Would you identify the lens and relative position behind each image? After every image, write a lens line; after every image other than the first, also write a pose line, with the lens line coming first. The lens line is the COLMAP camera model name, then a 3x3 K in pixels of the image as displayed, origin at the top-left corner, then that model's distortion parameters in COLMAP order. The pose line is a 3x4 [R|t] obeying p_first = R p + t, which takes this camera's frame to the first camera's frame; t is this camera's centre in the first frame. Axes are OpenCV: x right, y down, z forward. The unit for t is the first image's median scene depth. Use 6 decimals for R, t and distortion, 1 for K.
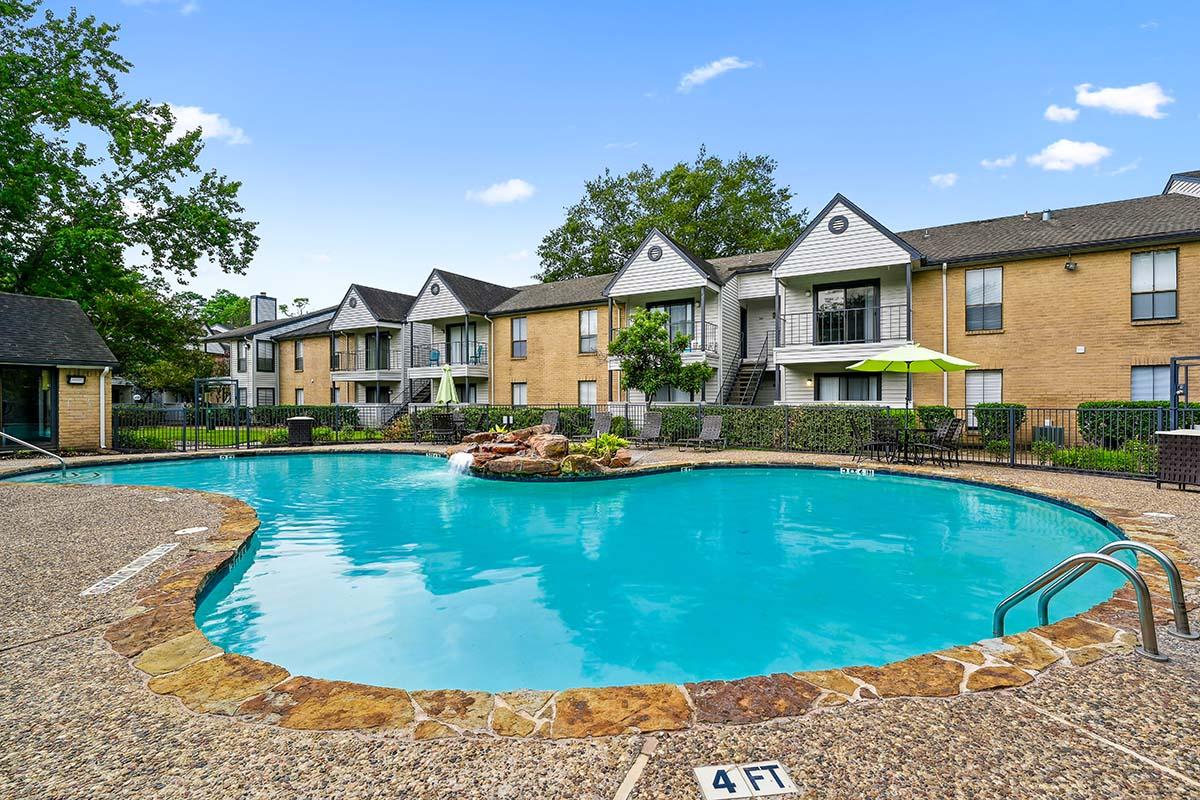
lens RADIAL K [[557.9, 0, 596.6], [0, 557.9, 397.6], [0, 0, 1]] dist [0.001674, 0.000010]
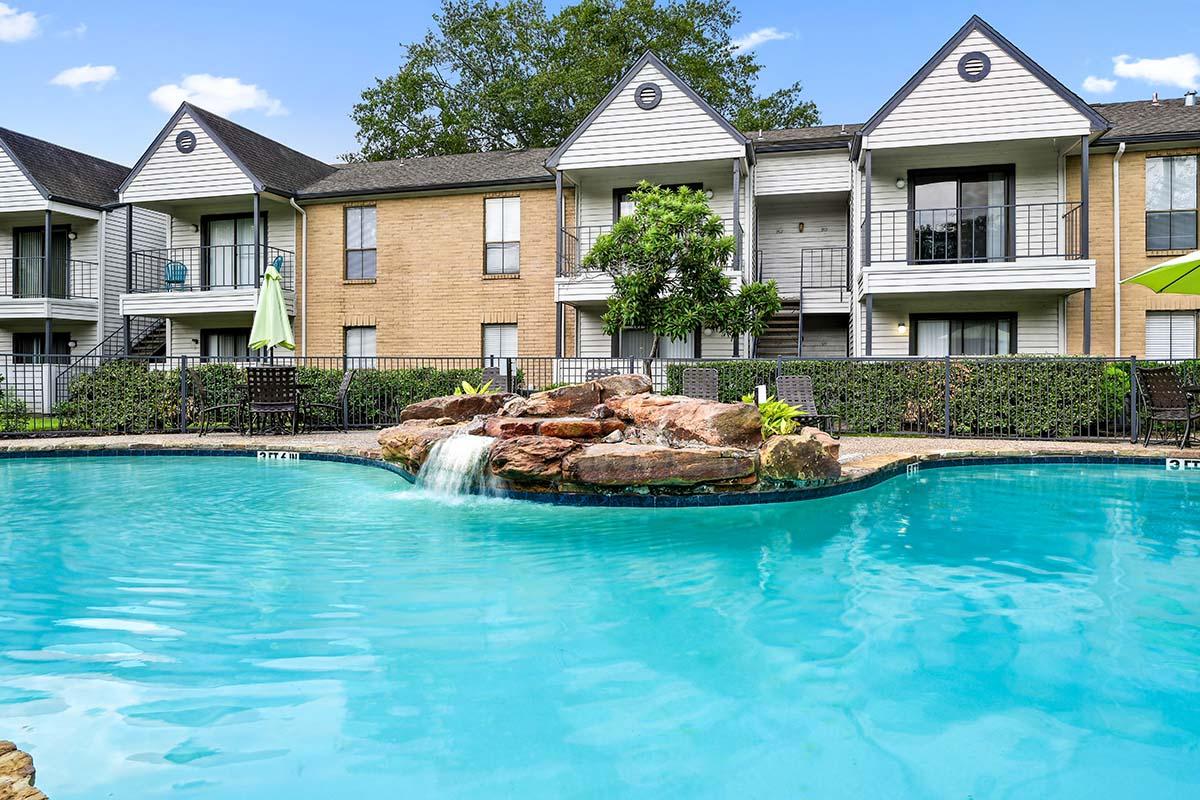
lens RADIAL K [[789.3, 0, 599.4], [0, 789.3, 377.7], [0, 0, 1]] dist [-0.000171, -0.000436]
pose [[0.956879, 0.010749, 0.290287, -0.142732], [-0.008896, 0.999931, -0.007704, 0.027837], [-0.290349, 0.004789, 0.956909, 0.206941]]
